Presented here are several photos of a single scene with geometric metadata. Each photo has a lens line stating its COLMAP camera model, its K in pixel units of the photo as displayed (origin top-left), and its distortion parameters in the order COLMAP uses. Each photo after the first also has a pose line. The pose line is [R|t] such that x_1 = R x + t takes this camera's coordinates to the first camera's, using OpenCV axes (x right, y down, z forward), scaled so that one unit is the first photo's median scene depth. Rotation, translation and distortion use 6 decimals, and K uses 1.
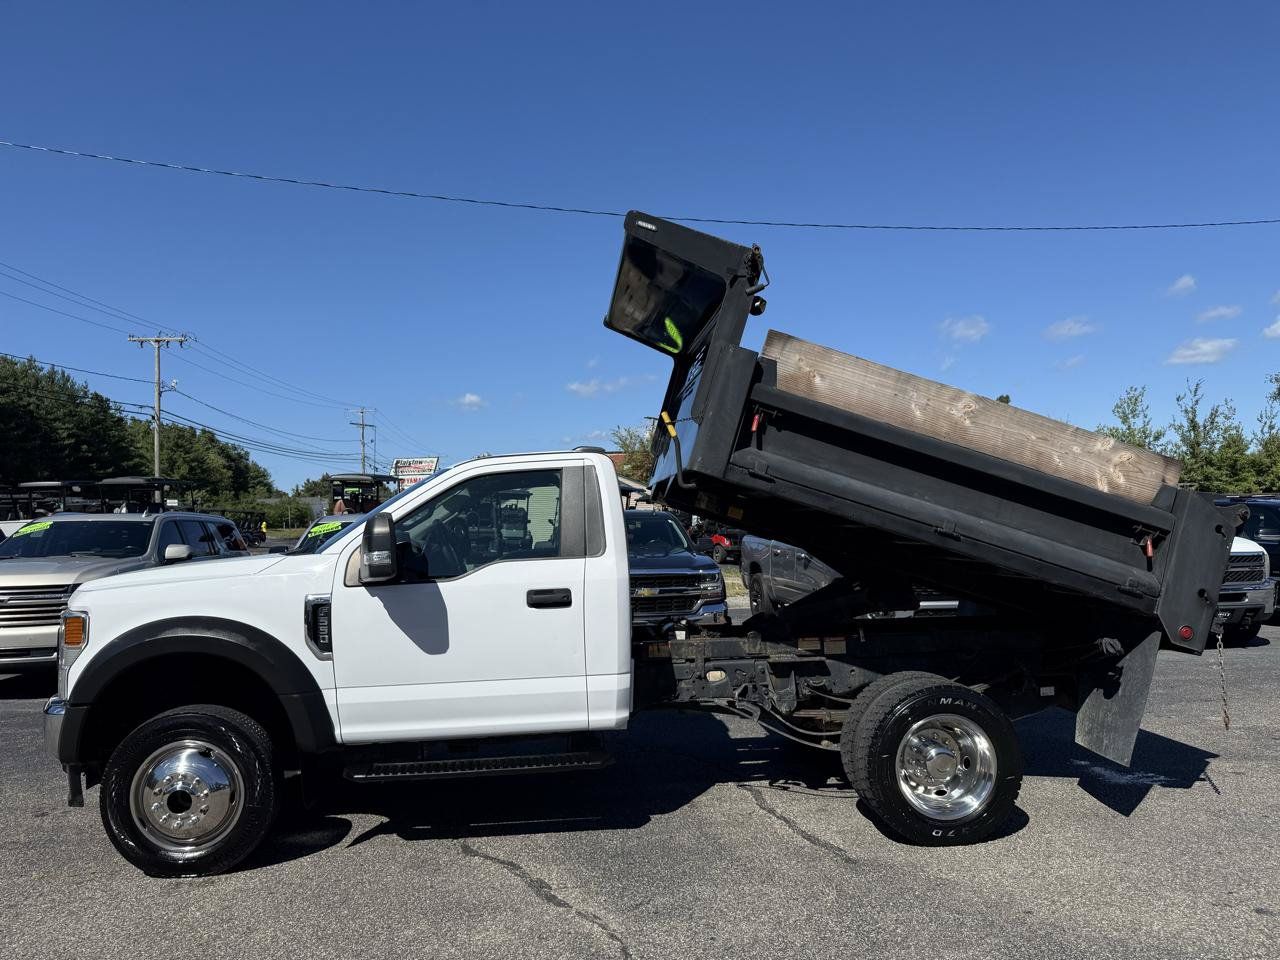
lens RADIAL K [[895.2, 0, 634.9], [0, 895.2, 477.6], [0, 0, 1]] dist [0.047471, -0.057856]
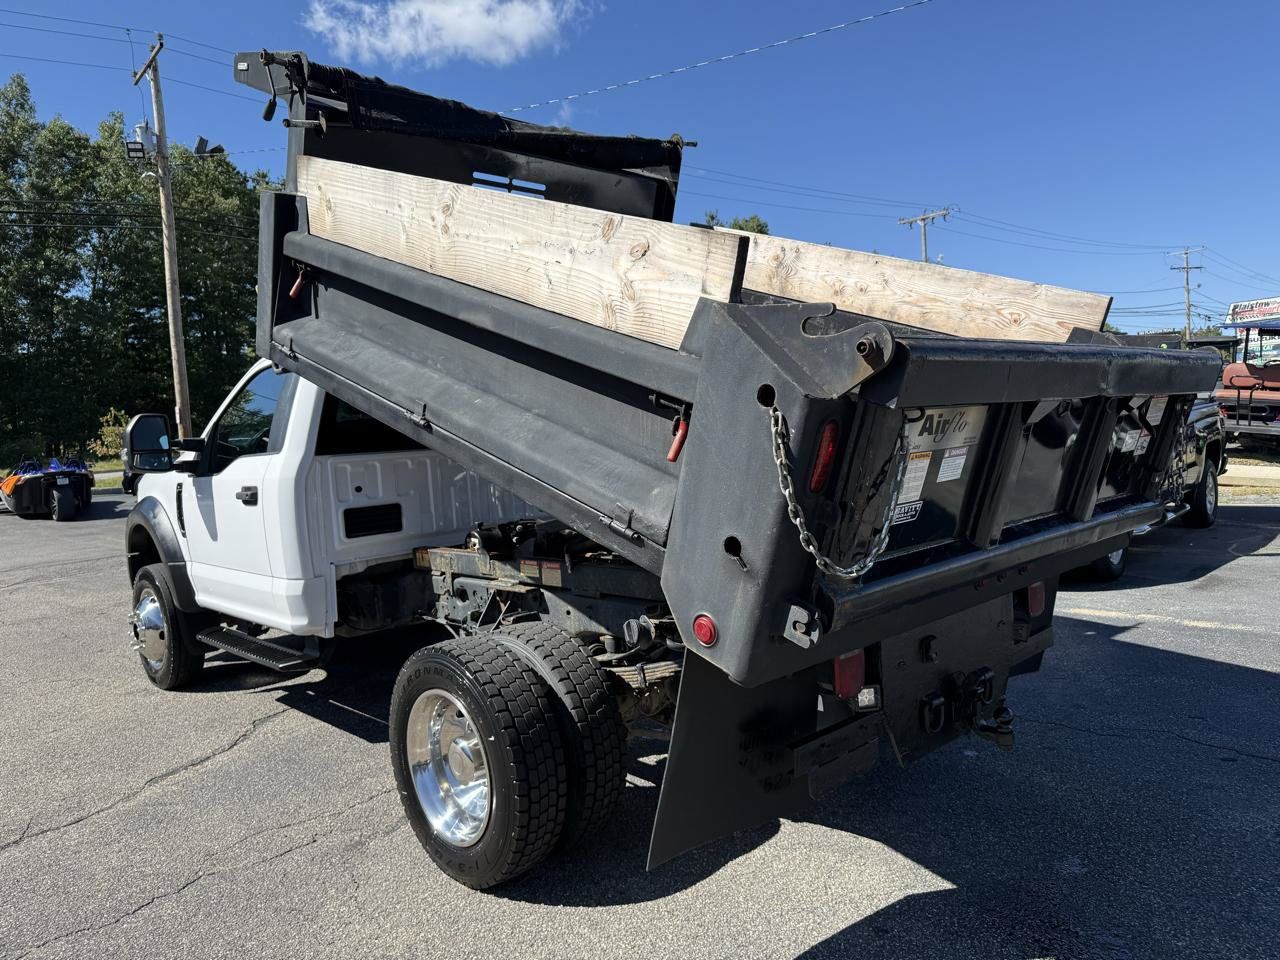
lens RADIAL K [[895.2, 0, 637.4], [0, 895.2, 475.5], [0, 0, 1]] dist [0.047471, -0.057856]
pose [[0.629456, 0.024958, -0.776636, 0.906717], [0.088270, 0.990717, 0.103380, 0.045359], [0.772007, -0.133627, 0.621410, 0.686760]]
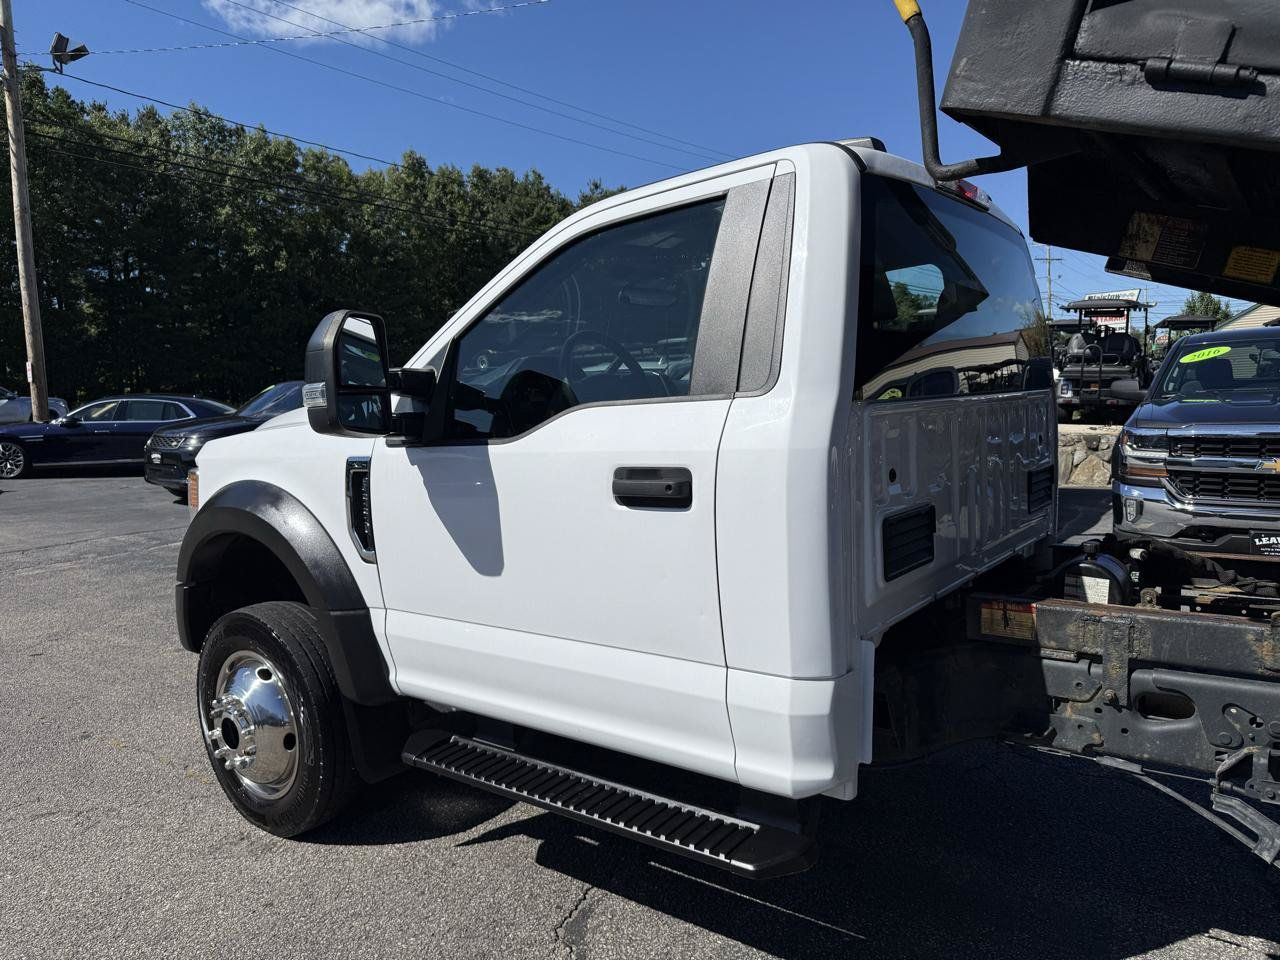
lens RADIAL K [[895.2, 0, 635.8], [0, 895.2, 489.0], [0, 0, 1]] dist [0.047471, -0.057856]
pose [[0.740378, 0.060317, -0.669479, 0.191359], [0.057156, 0.986710, 0.152107, 0.064276], [0.669756, -0.150881, 0.727091, 0.641701]]
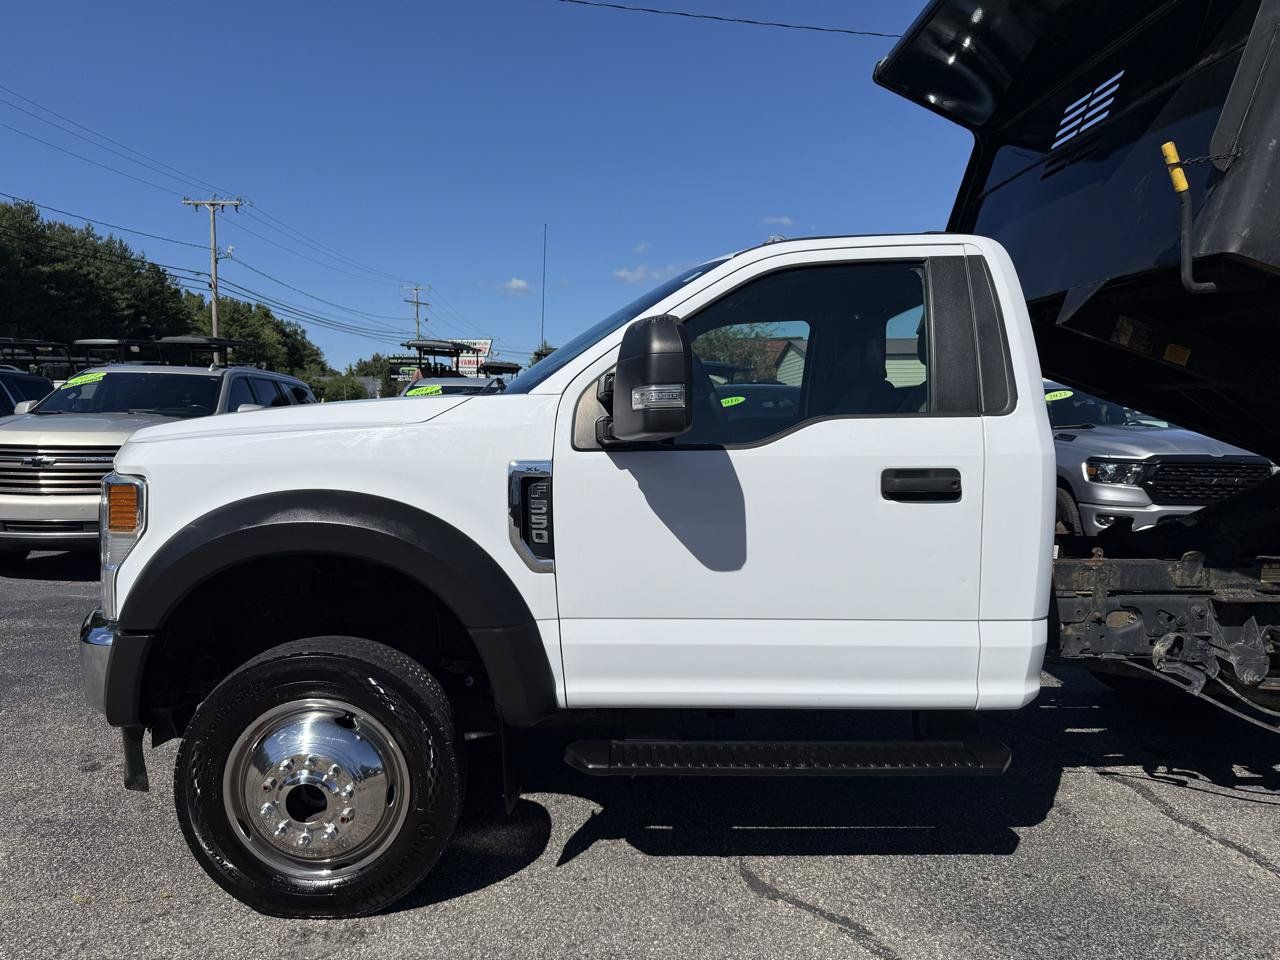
lens RADIAL K [[895.2, 0, 629.3], [0, 895.2, 481.2], [0, 0, 1]] dist [0.047471, -0.057856]
pose [[0.997824, 0.036670, -0.054798, -0.241621], [-0.029472, 0.991488, 0.126822, 0.063638], [0.058982, -0.124931, 0.990411, 0.408934]]
